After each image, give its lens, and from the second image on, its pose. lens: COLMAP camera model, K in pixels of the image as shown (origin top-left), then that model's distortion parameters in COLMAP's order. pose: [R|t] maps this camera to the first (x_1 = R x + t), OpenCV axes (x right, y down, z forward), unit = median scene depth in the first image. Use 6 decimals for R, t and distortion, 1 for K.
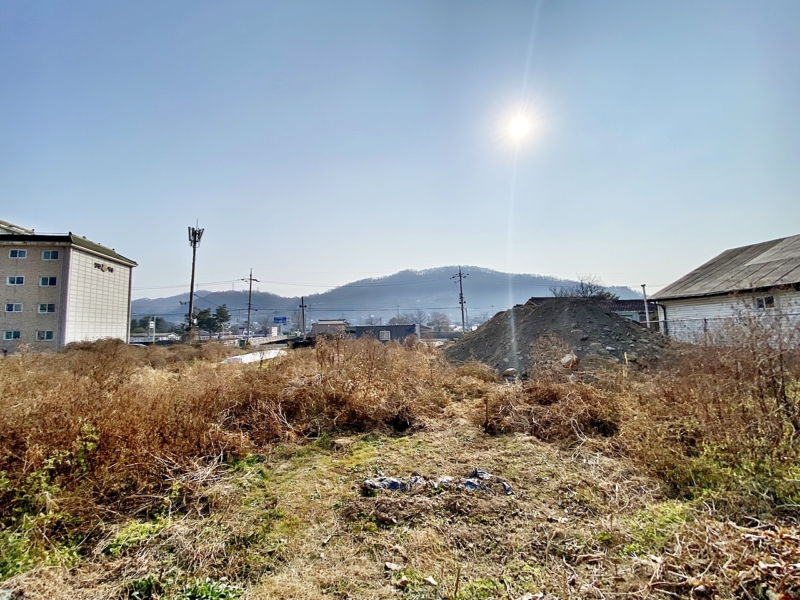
lens RADIAL K [[320.0, 0, 400.9], [0, 320.0, 300.1], [0, 0, 1]] dist [0.024378, -0.023343]
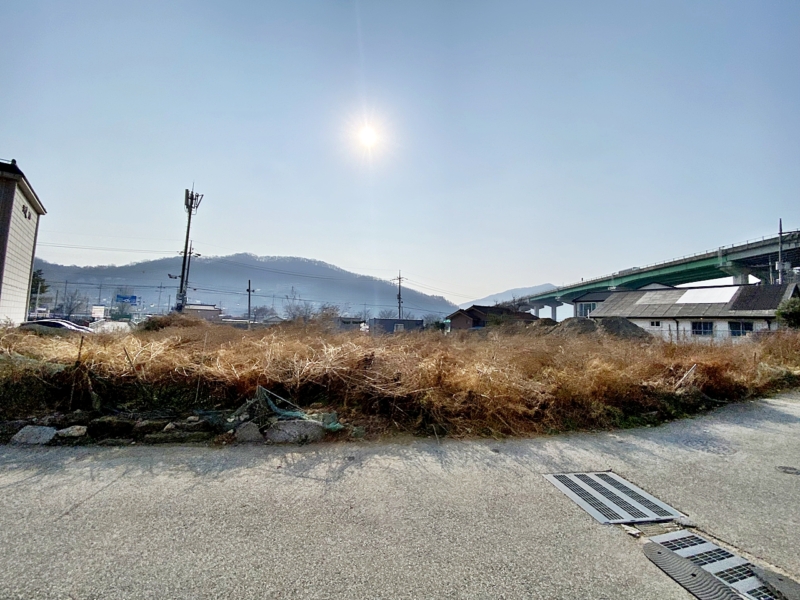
lens RADIAL K [[320.0, 0, 400.9], [0, 320.0, 300.1], [0, 0, 1]] dist [0.024378, -0.023343]
pose [[0.873029, 0.095912, 0.478144, -0.520323], [-0.103117, 0.994606, -0.011232, 0.017605], [-0.476642, -0.039499, 0.878210, -0.035618]]
